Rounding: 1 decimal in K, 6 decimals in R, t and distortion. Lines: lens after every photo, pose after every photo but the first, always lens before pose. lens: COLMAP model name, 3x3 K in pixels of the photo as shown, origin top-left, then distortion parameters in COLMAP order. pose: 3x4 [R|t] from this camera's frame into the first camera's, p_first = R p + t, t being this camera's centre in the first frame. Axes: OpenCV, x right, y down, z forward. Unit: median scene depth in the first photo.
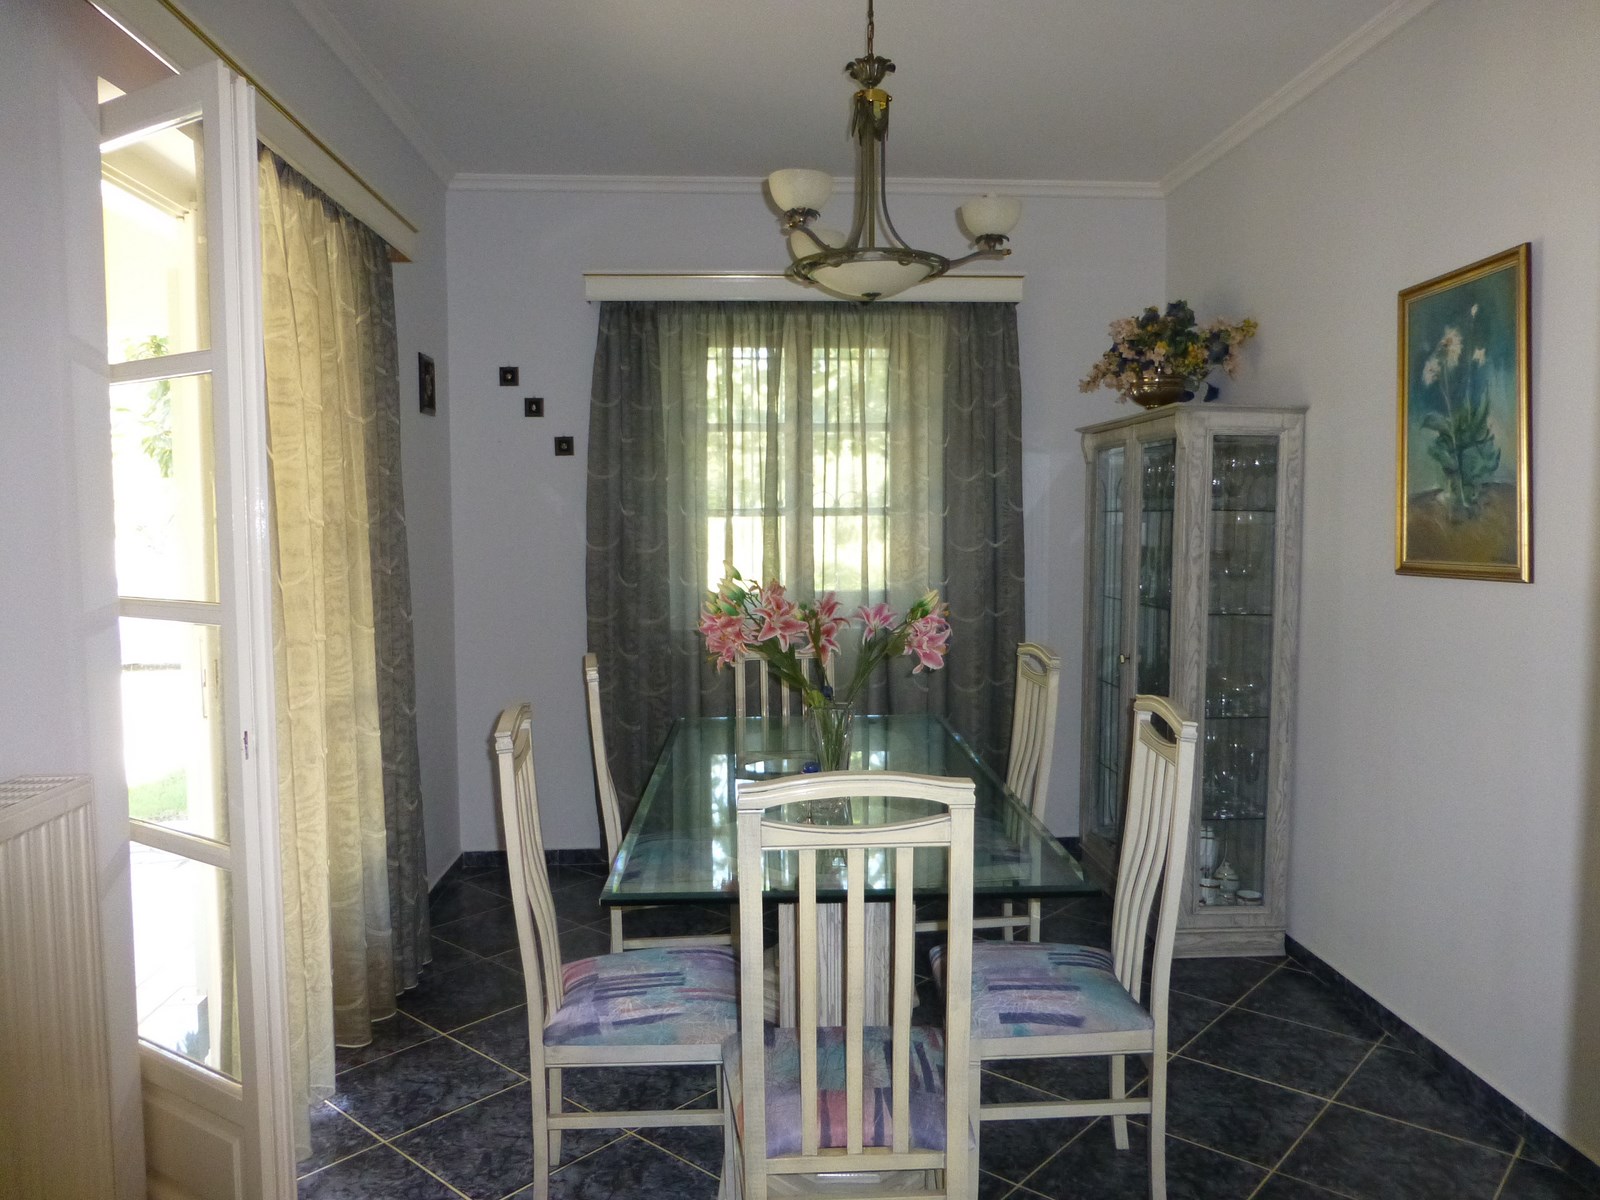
lens RADIAL K [[1161.9, 0, 795.8], [0, 1161.9, 602.9], [0, 0, 1]] dist [-0.017713, 0.006947]
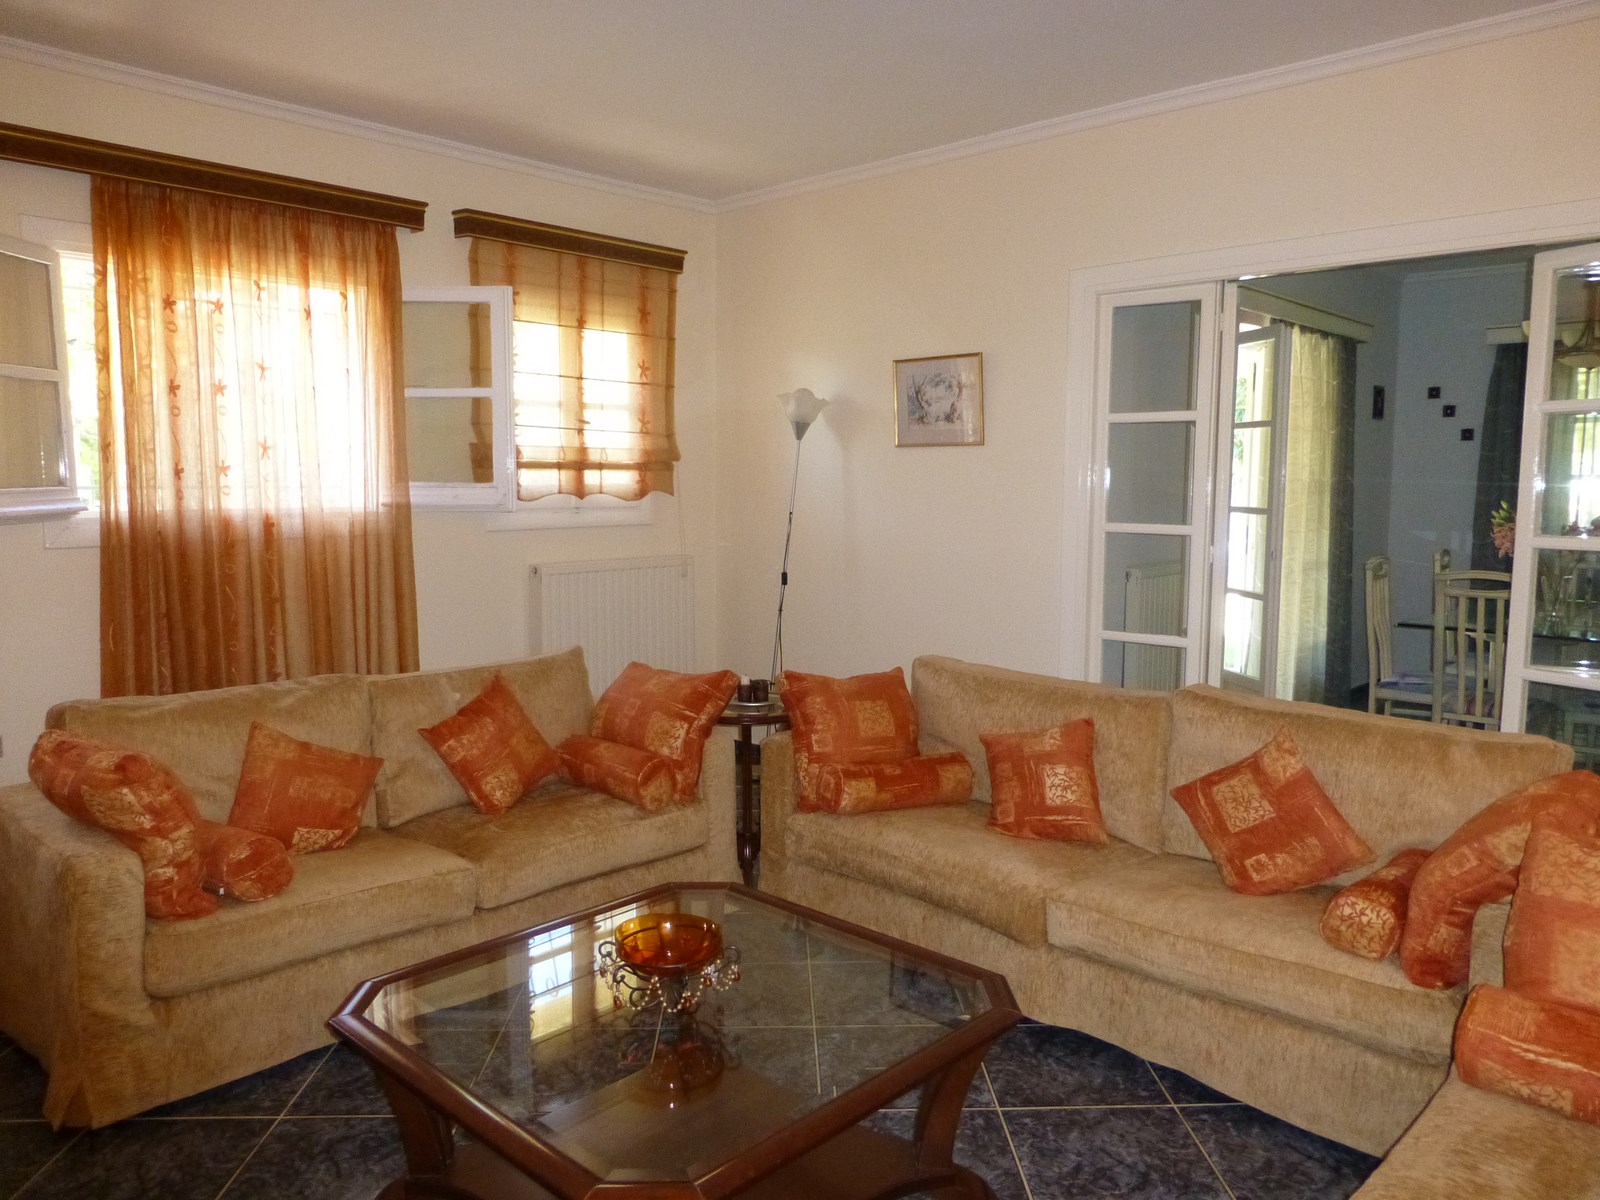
lens RADIAL K [[1161.9, 0, 800.7], [0, 1161.9, 604.7], [0, 0, 1]] dist [-0.017713, 0.006947]
pose [[0.685361, 0.090761, -0.722525, 0.494425], [-0.062059, 0.995873, 0.066231, 0.073888], [0.725554, -0.000553, 0.688165, -1.110368]]
